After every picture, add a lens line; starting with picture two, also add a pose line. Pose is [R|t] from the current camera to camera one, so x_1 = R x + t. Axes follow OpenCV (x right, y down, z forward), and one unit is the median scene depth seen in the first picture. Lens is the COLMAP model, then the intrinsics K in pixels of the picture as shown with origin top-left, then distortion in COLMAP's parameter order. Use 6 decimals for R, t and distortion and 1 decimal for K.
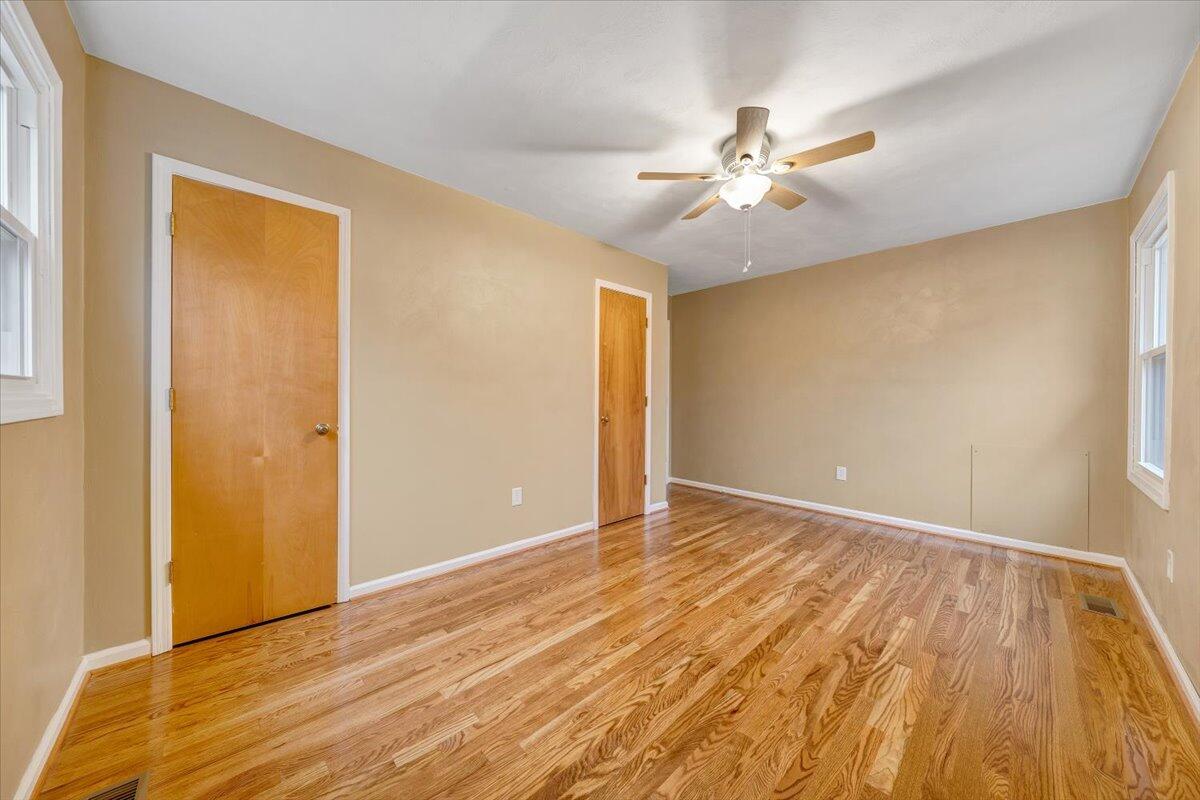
lens RADIAL K [[404.4, 0, 602.1], [0, 404.4, 397.6], [0, 0, 1]] dist [-0.000113, 0.000348]
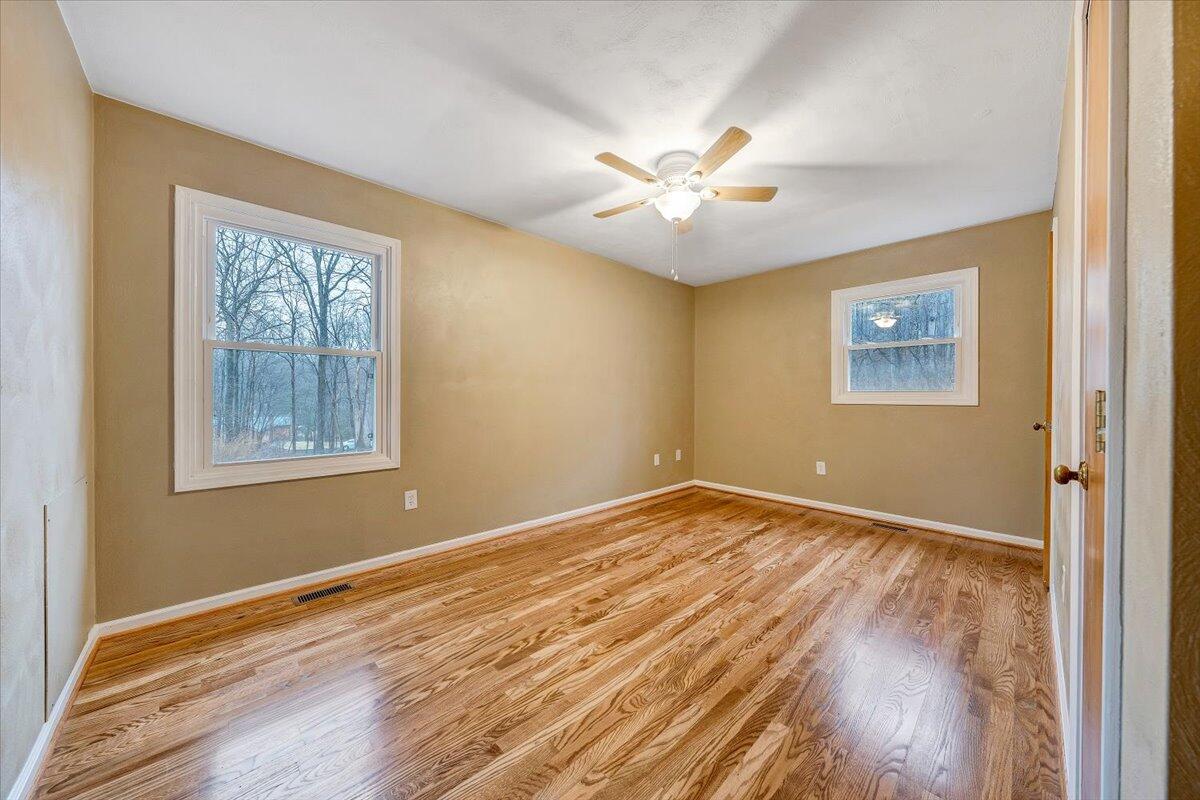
lens RADIAL K [[404.4, 0, 604.0], [0, 404.4, 395.5], [0, 0, 1]] dist [-0.000113, 0.000348]
pose [[-0.999879, -0.010539, -0.011421, 0.561824], [-0.010527, 0.999944, -0.001167, 0.005850], [0.011433, -0.001047, -0.999934, 2.115653]]
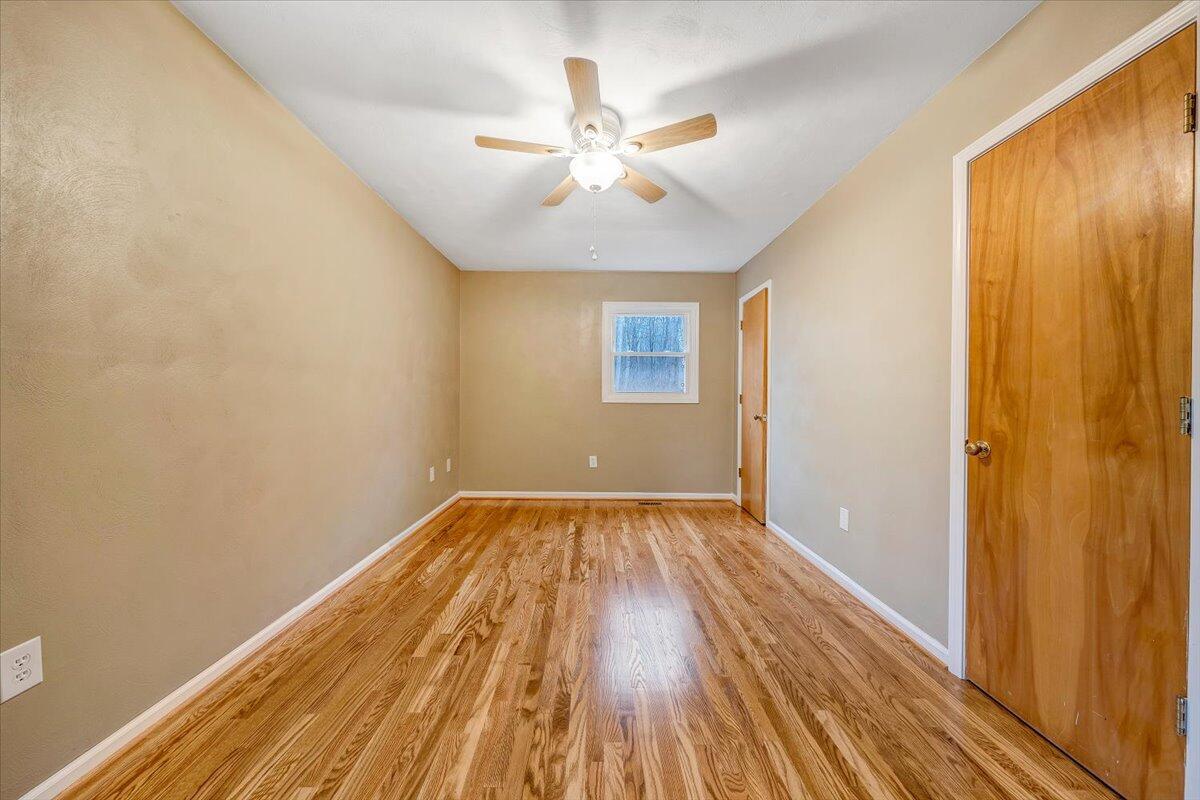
lens RADIAL K [[404.4, 0, 590.1], [0, 404.4, 398.0], [0, 0, 1]] dist [-0.000113, 0.000348]
pose [[-0.691276, -0.009381, -0.722530, 1.034508], [-0.013688, 0.999906, 0.000113, 0.006850], [0.722461, 0.009968, -0.691340, 1.652655]]
